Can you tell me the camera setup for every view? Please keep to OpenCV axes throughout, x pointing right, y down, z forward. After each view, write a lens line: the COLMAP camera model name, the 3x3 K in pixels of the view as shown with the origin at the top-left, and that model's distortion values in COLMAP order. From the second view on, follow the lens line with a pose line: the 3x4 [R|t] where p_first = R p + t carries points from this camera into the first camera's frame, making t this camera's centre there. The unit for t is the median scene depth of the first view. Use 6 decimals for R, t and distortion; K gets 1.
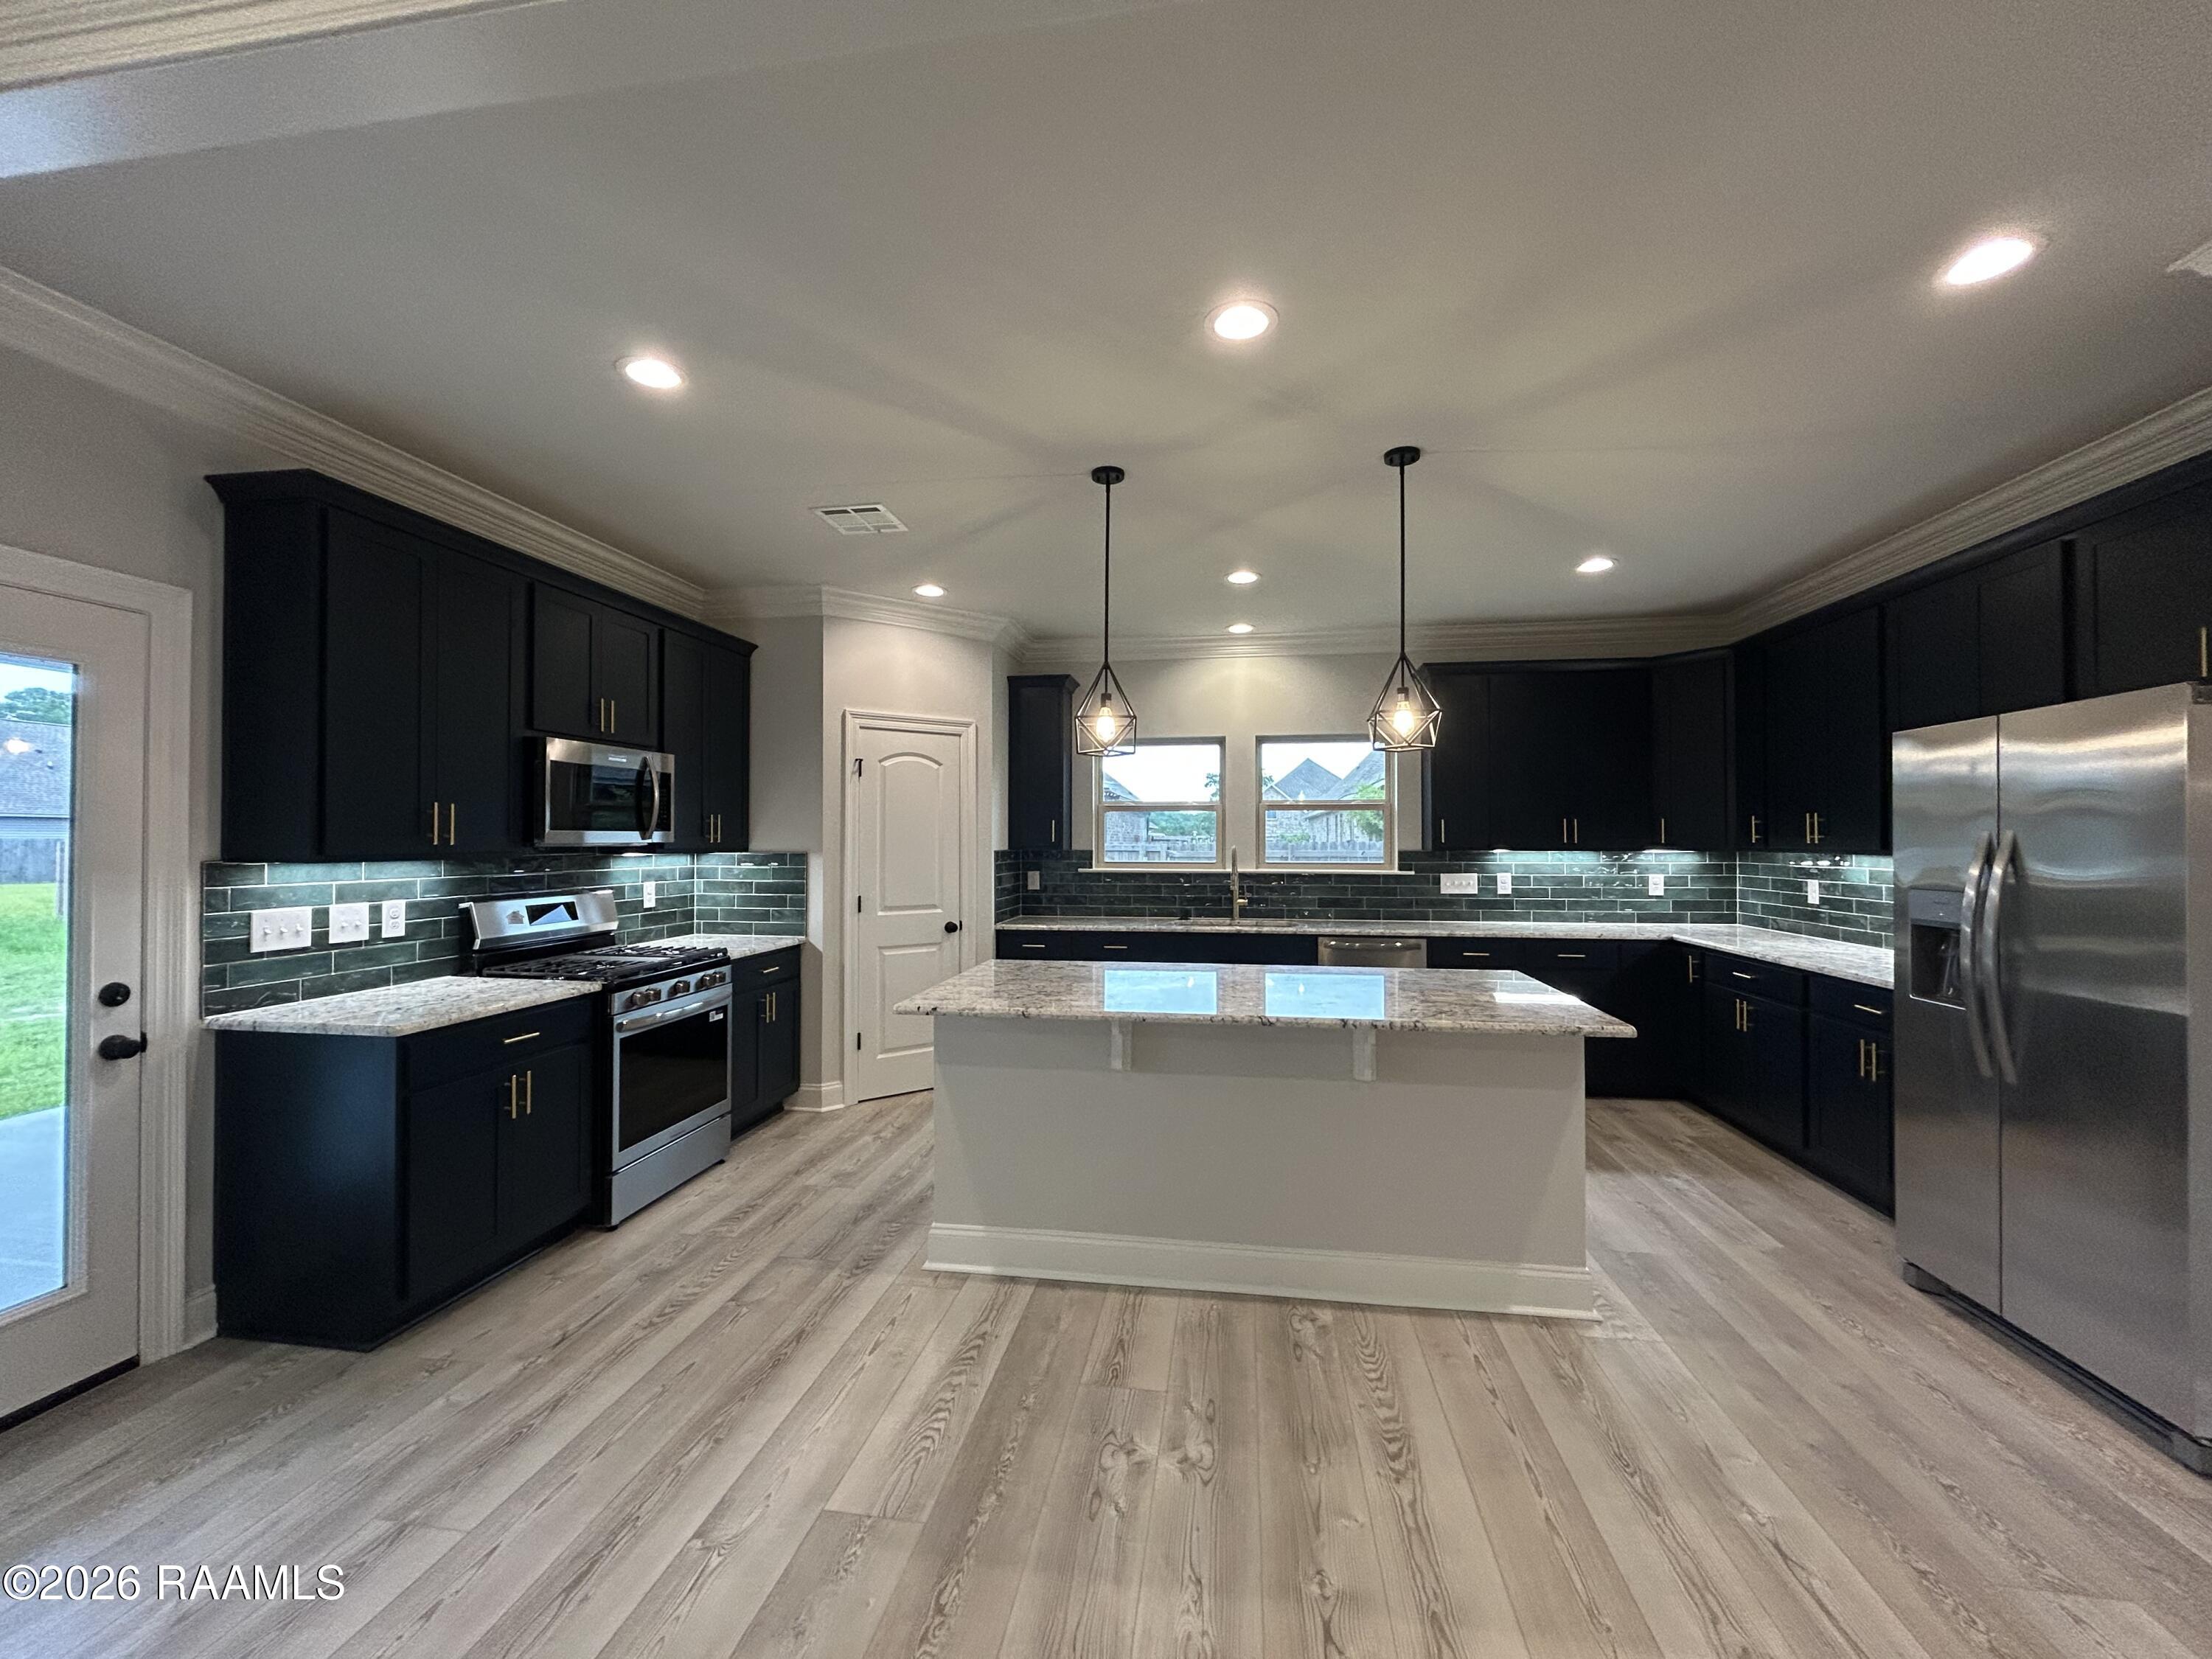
lens RADIAL K [[891.3, 0, 1101.0], [0, 891.3, 828.0], [0, 0, 1]] dist [0.000714, 0.000226]
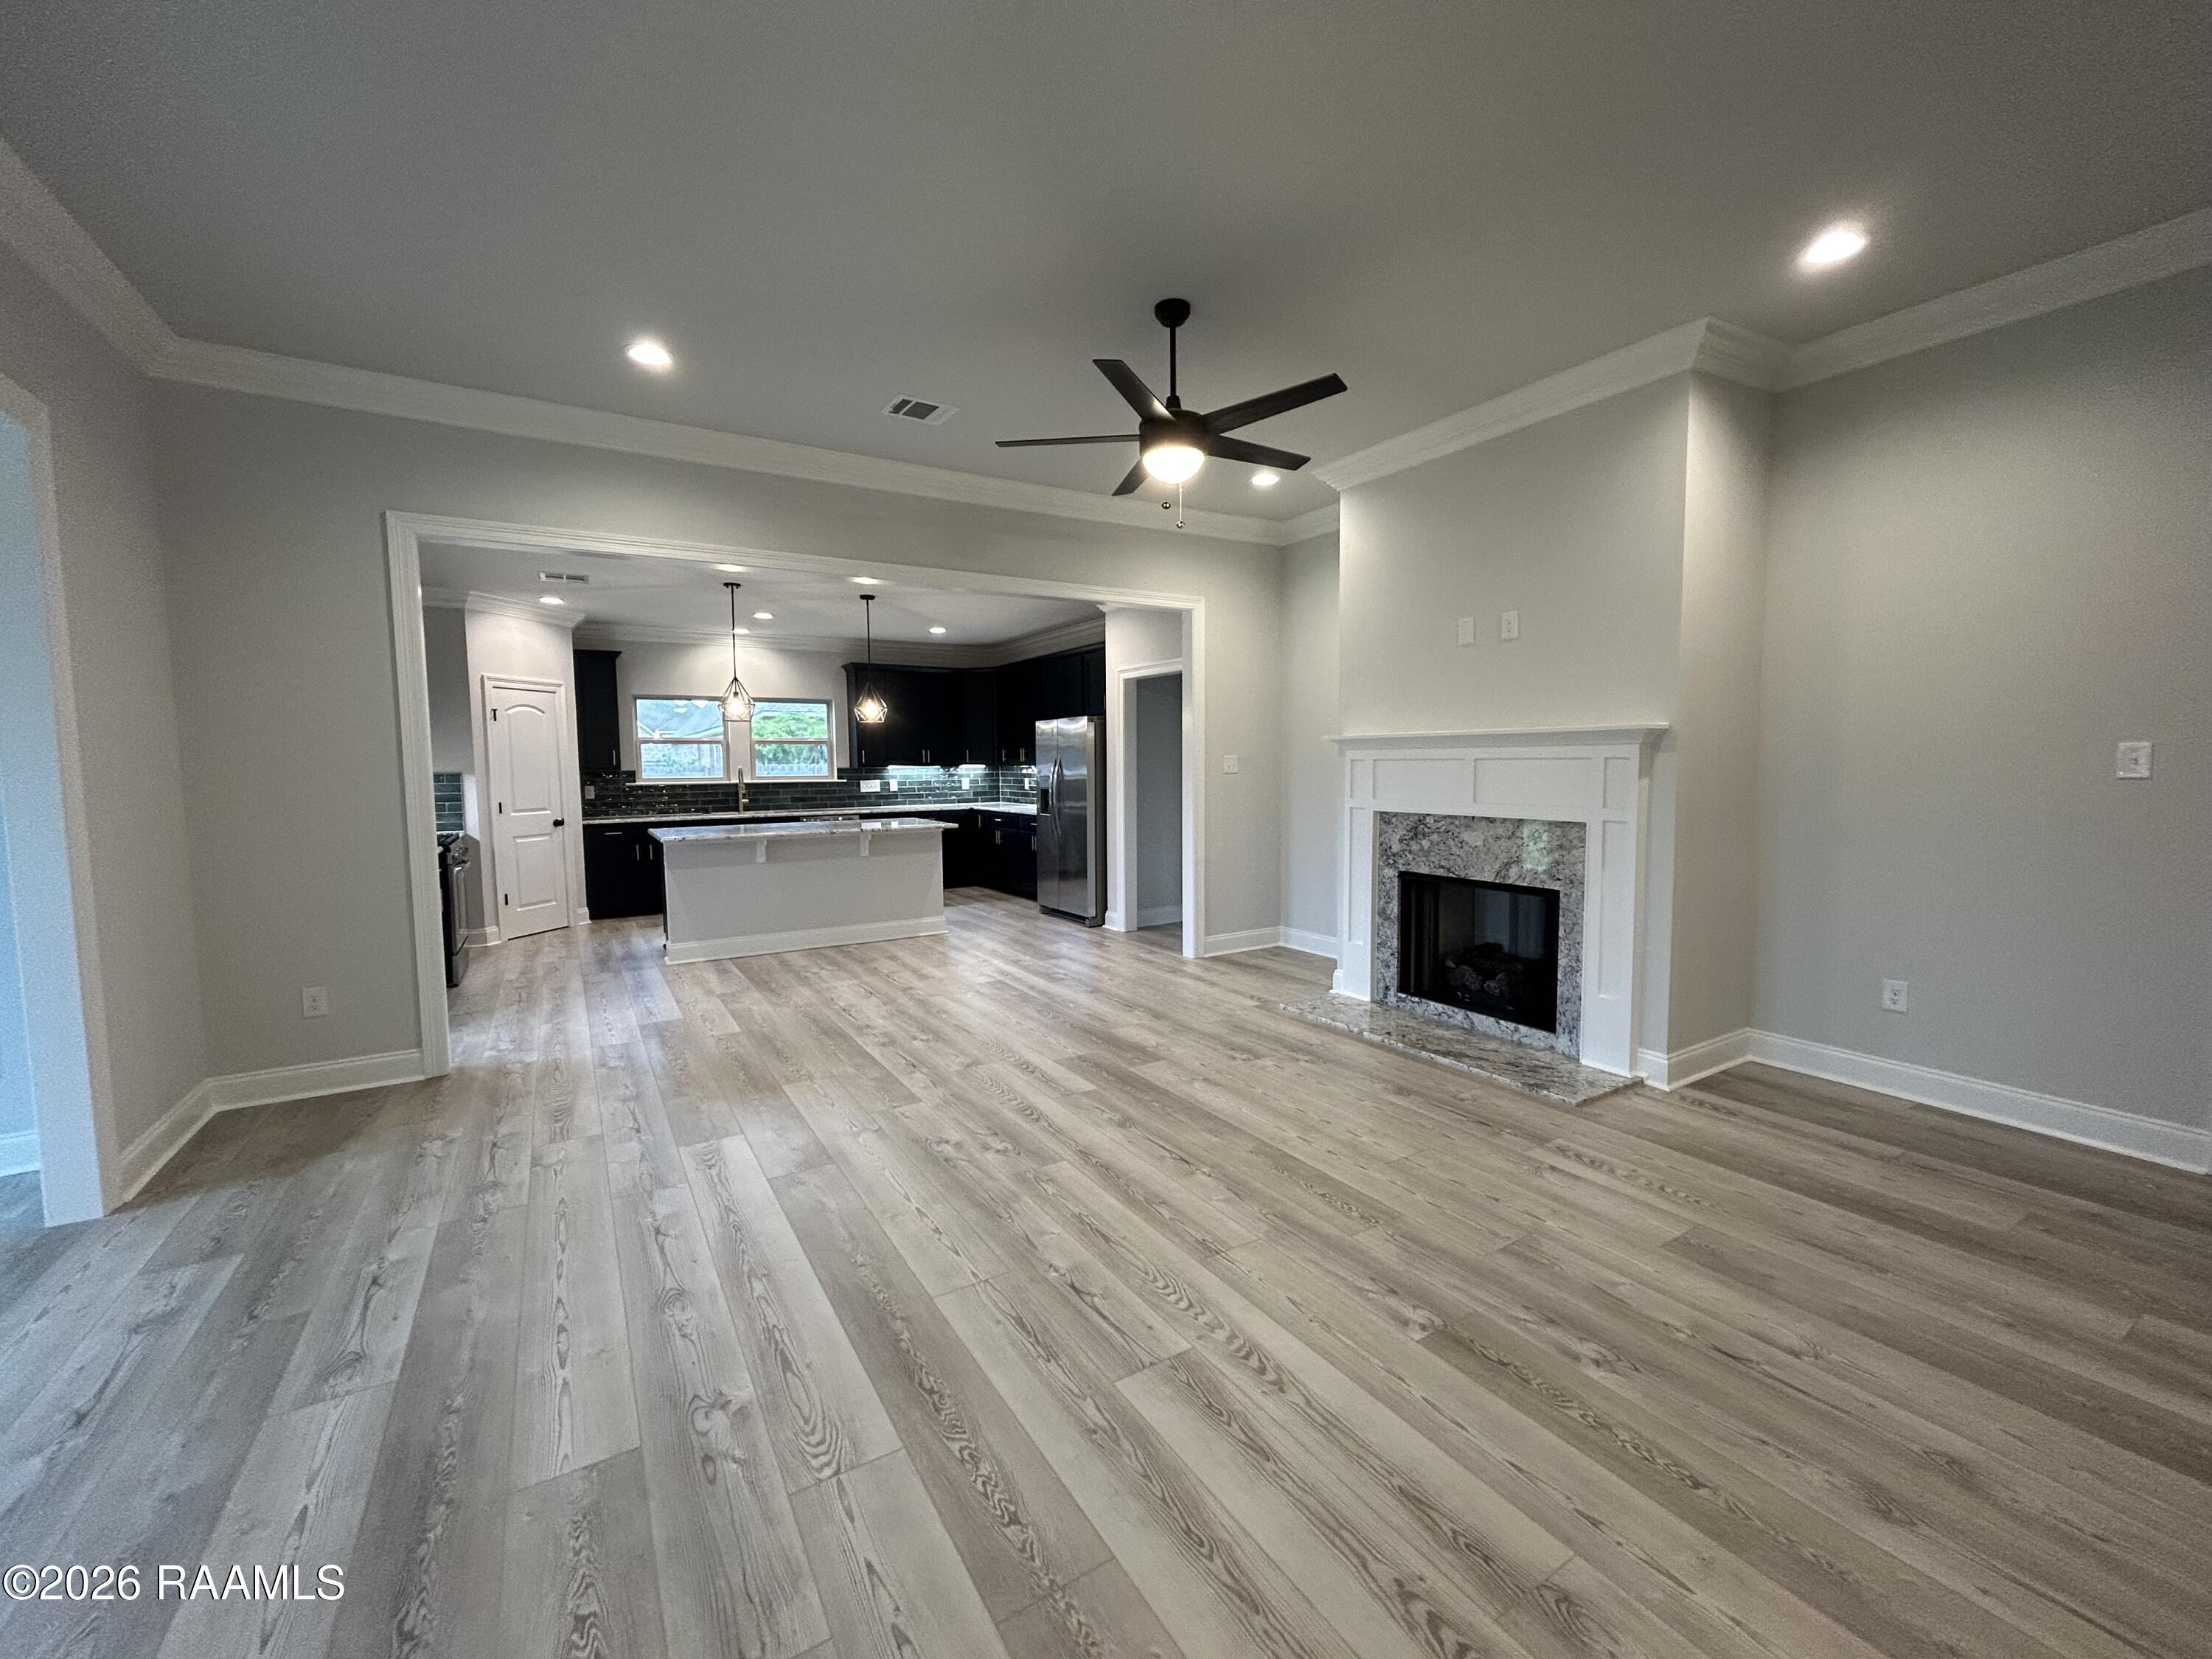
lens RADIAL K [[891.3, 0, 1101.0], [0, 891.3, 828.0], [0, 0, 1]] dist [0.000714, 0.000226]
pose [[0.763436, -0.056171, 0.643437, -0.443627], [0.001790, 0.996391, 0.084859, -0.004918], [-0.645882, -0.063632, 0.760781, -0.734722]]
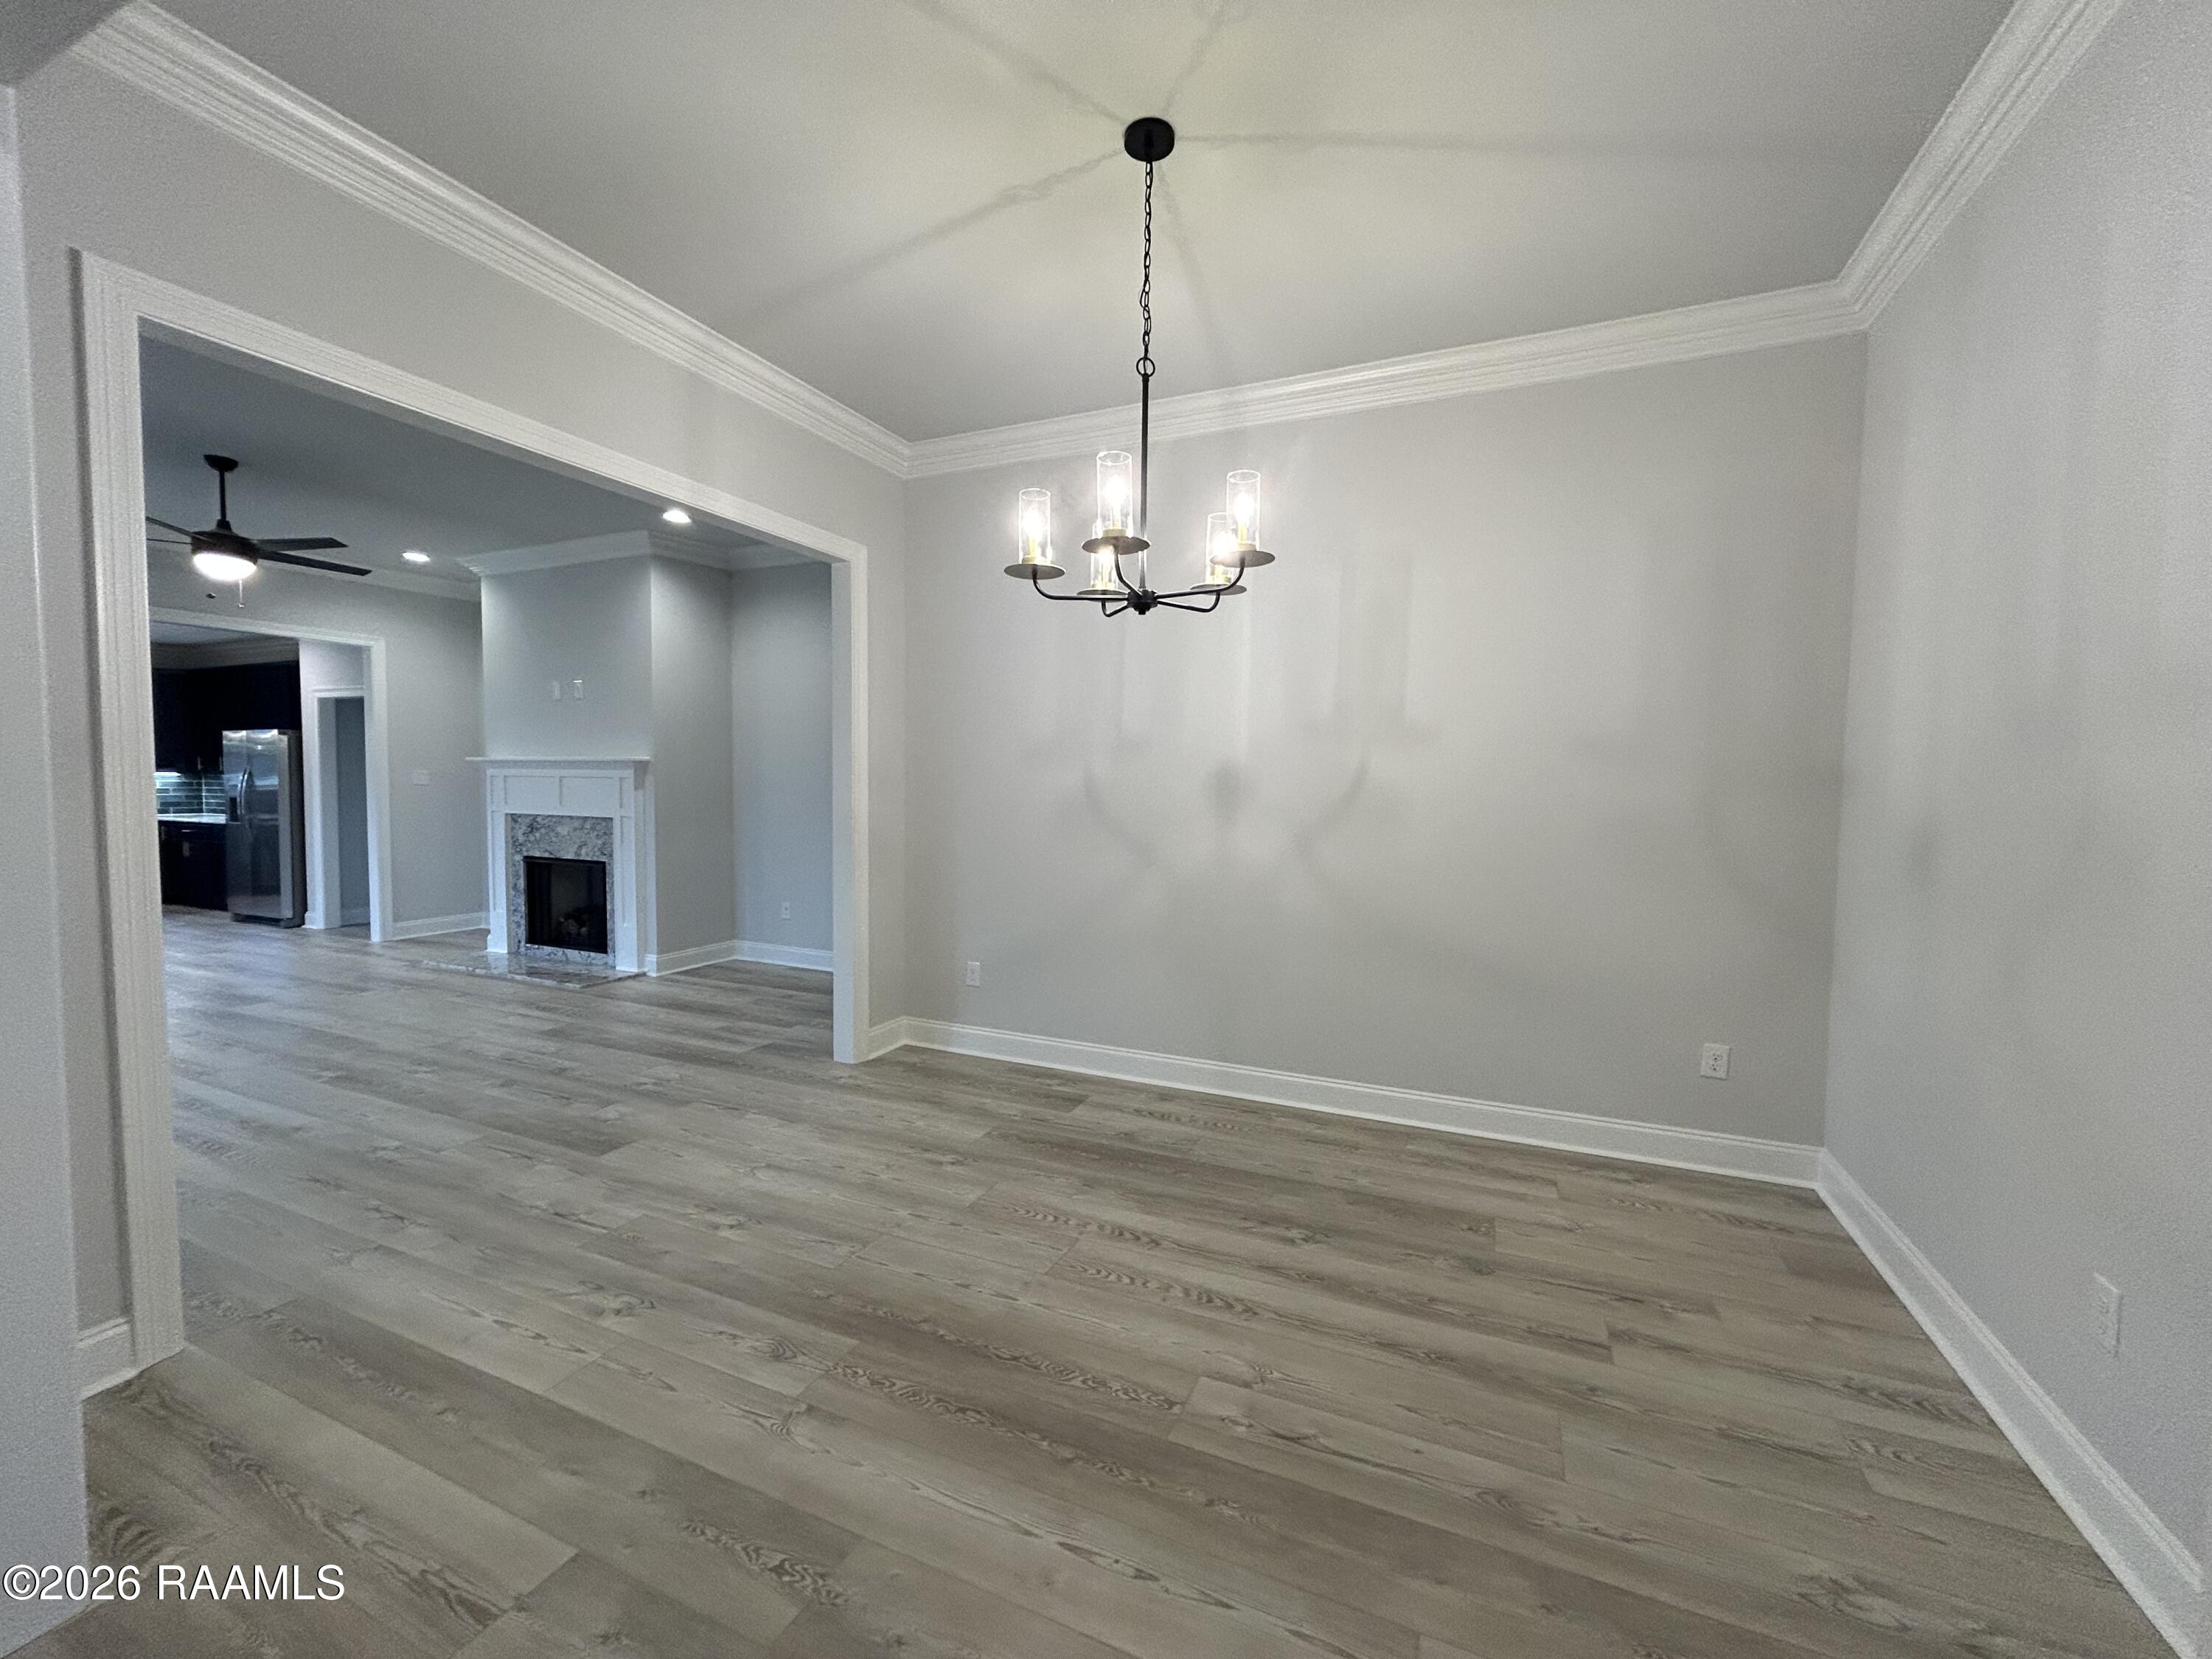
lens RADIAL K [[891.3, 0, 1101.0], [0, 891.3, 828.0], [0, 0, 1]] dist [0.000714, 0.000226]
pose [[0.261736, -0.045096, 0.964085, -0.646540], [-0.026504, 0.998195, 0.053887, -0.013968], [-0.964776, -0.039656, 0.260069, -1.400858]]
